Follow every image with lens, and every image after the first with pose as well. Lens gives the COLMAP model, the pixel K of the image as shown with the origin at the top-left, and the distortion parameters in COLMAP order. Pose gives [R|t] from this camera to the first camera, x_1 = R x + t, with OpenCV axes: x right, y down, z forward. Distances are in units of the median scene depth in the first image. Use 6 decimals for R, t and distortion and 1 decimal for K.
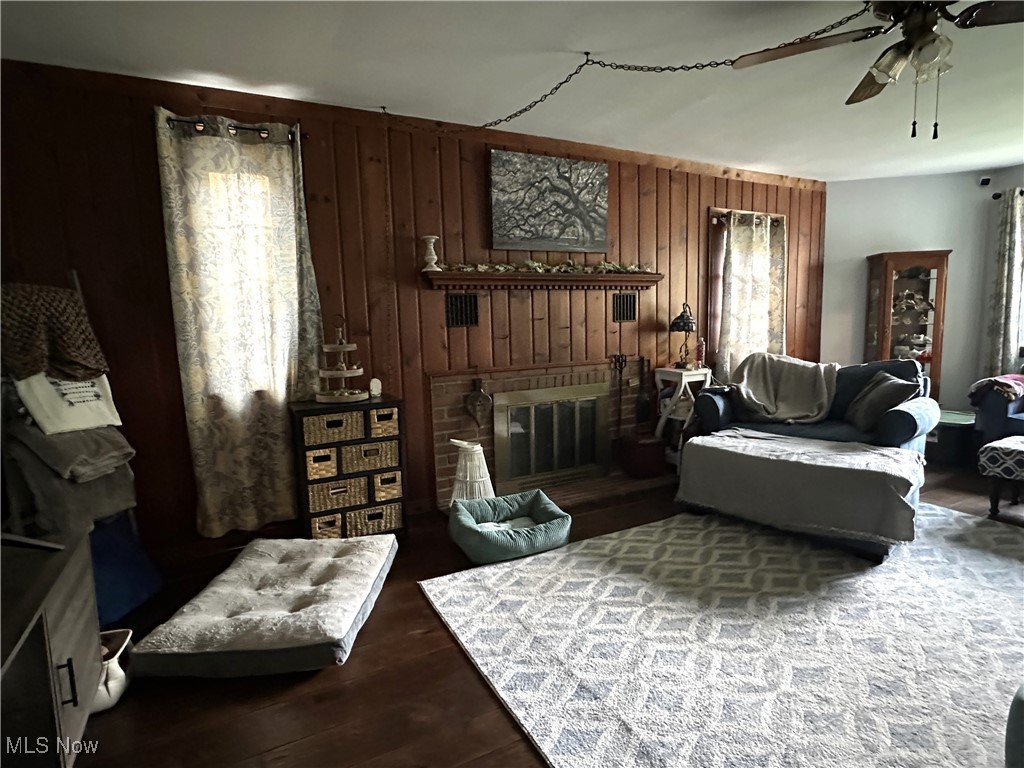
lens RADIAL K [[555.6, 0, 512.0], [0, 555.6, 384.1], [0, 0, 1]] dist [-0.000176, 0.000319]
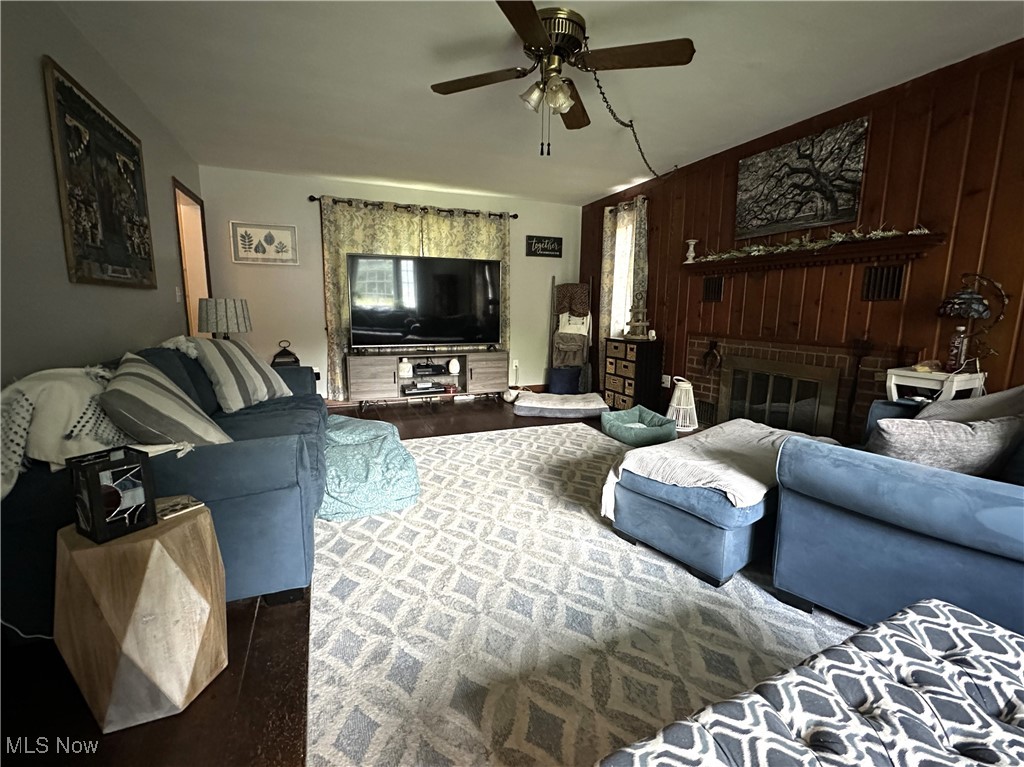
lens RADIAL K [[462.5, 0, 511.9], [0, 462.5, 382.1], [0, 0, 1]] dist [0.000167, -0.000103]
pose [[-0.113395, 0.182463, -0.976652, 1.193504], [-0.126715, 0.972309, 0.196364, -0.076426], [0.985436, 0.146023, -0.087134, 0.683319]]
